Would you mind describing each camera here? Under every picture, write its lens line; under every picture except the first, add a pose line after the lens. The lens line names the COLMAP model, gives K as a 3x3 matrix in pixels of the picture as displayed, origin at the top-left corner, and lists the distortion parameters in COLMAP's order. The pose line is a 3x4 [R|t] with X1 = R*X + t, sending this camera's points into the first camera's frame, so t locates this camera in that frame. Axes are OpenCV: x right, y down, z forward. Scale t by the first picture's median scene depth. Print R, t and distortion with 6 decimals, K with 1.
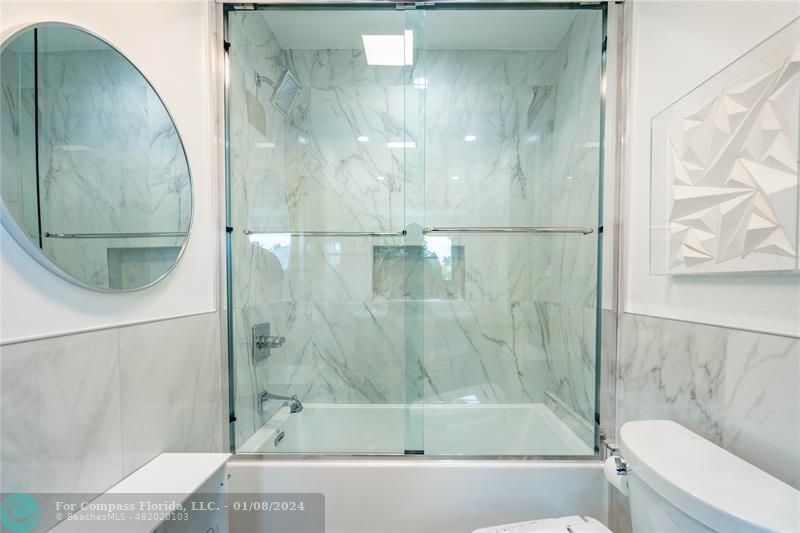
lens RADIAL K [[367.7, 0, 400.8], [0, 367.7, 296.4], [0, 0, 1]] dist [0.002066, 0.000331]
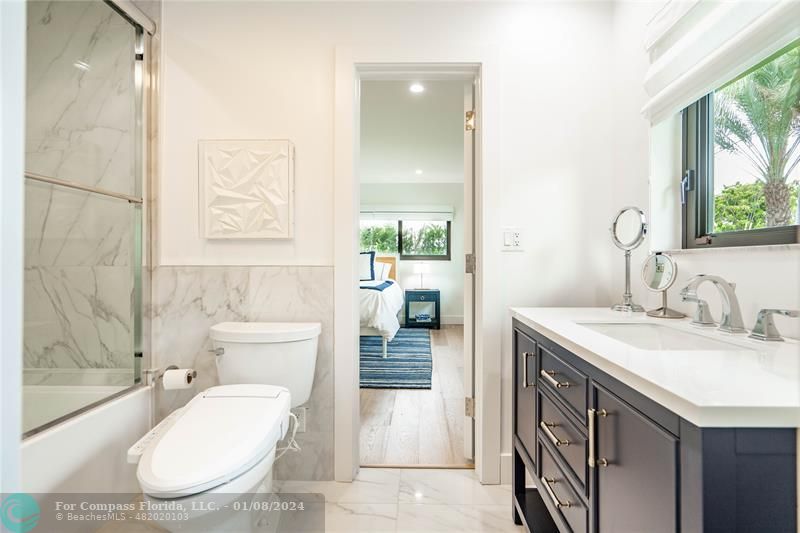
lens RADIAL K [[364.7, 0, 402.6], [0, 364.7, 262.3], [0, 0, 1]] dist [0.001245, 0.000491]
pose [[0.009465, -0.007682, 0.999926, -0.851323], [0.037511, 0.999269, 0.007322, 0.063896], [-0.999251, 0.037439, 0.009746, 0.116773]]
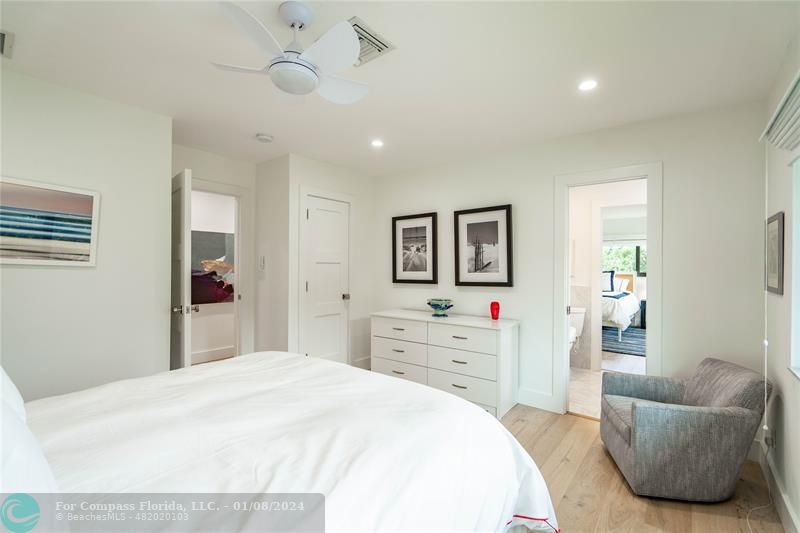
lens RADIAL K [[364.7, 0, 402.6], [0, 364.7, 262.3], [0, 0, 1]] dist [0.001245, 0.000491]
pose [[0.586038, 0.006028, 0.810261, -3.937717], [0.023930, 0.999407, -0.024743, -0.151033], [-0.809930, 0.033890, 0.585547, -0.277011]]
